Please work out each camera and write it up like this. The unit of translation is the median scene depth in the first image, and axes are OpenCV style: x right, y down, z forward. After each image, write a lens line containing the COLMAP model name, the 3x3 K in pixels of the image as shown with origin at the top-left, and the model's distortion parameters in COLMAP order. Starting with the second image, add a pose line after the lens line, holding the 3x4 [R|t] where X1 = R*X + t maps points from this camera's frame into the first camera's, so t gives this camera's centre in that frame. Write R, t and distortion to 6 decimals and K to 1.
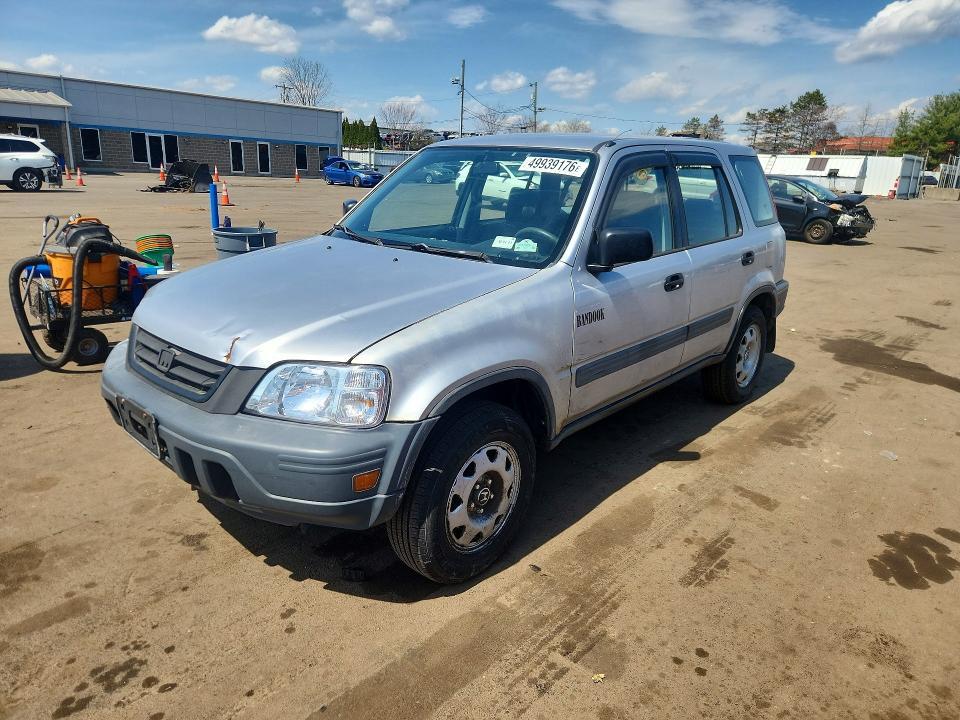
lens RADIAL K [[658.4, 0, 475.8], [0, 658.4, 358.8], [0, 0, 1]] dist [0.040418, -0.018379]
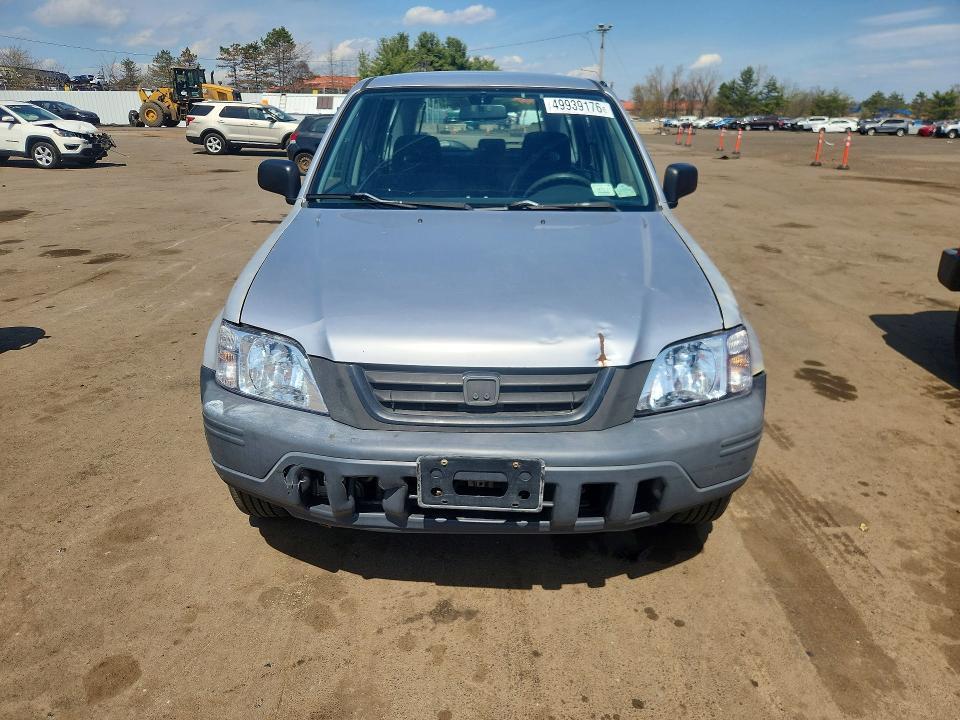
lens RADIAL K [[658.4, 0, 468.2], [0, 658.4, 382.2], [0, 0, 1]] dist [0.040418, -0.018379]
pose [[0.746658, -0.274409, 0.605972, -0.699889], [0.205002, 0.961535, 0.182826, -0.110813], [-0.632832, -0.012283, 0.774191, 0.329859]]
